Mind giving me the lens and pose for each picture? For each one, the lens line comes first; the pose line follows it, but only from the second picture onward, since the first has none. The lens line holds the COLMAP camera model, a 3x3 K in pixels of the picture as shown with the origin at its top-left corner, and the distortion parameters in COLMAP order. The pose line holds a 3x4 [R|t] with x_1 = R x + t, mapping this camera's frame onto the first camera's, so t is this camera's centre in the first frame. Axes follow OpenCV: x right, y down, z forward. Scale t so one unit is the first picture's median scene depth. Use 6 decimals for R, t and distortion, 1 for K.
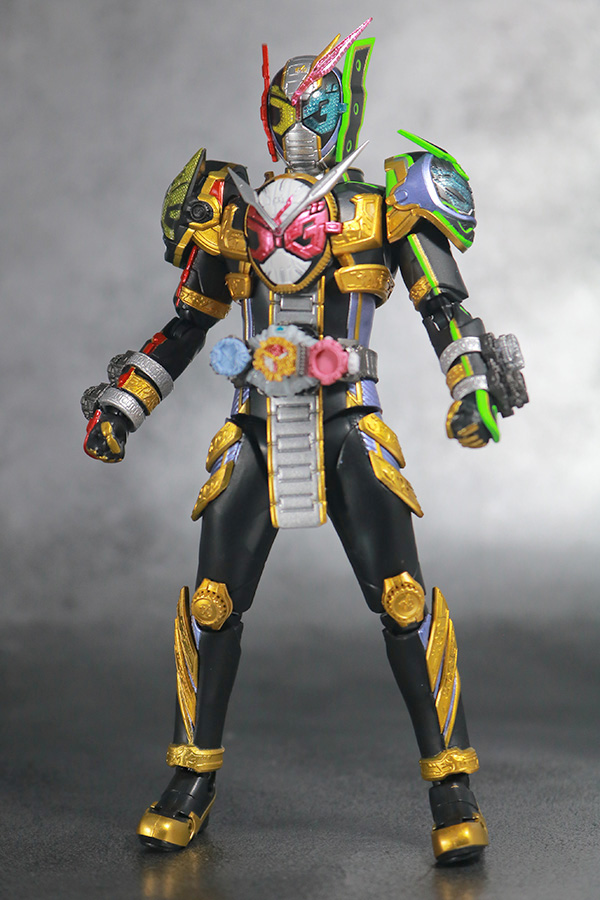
lens RADIAL K [[2102.8, 0, 300.0], [0, 2102.8, 450.0], [0, 0, 1]] dist [0.013062, -0.189946]
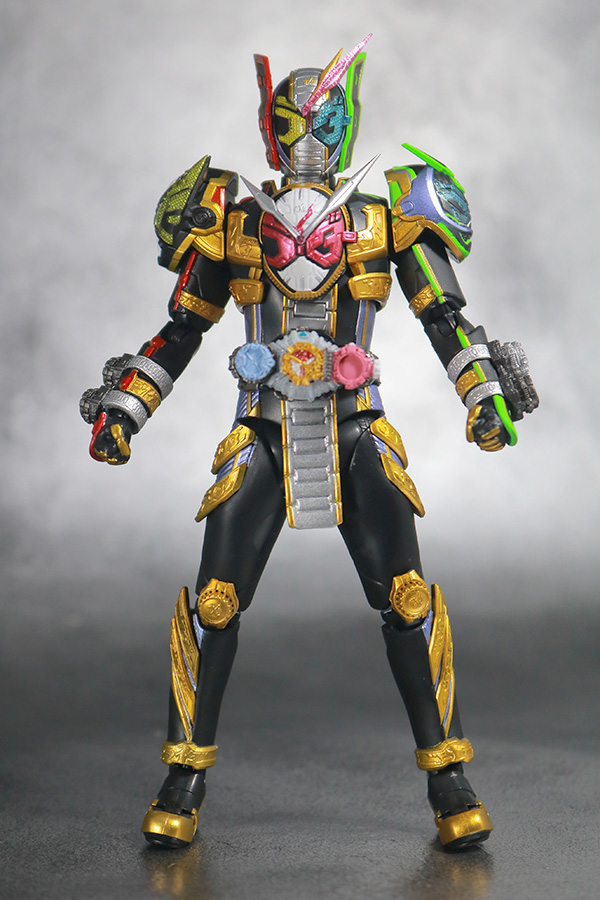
lens RADIAL K [[2120.0, 0, 300.0], [0, 2120.0, 450.0], [0, 0, 1]] dist [-0.011393, 0.137015]
pose [[0.980527, -0.000317, 0.196386, -0.207771], [-0.000252, 0.999996, 0.002871, -0.004090], [-0.196386, -0.002864, 0.980522, -0.014159]]
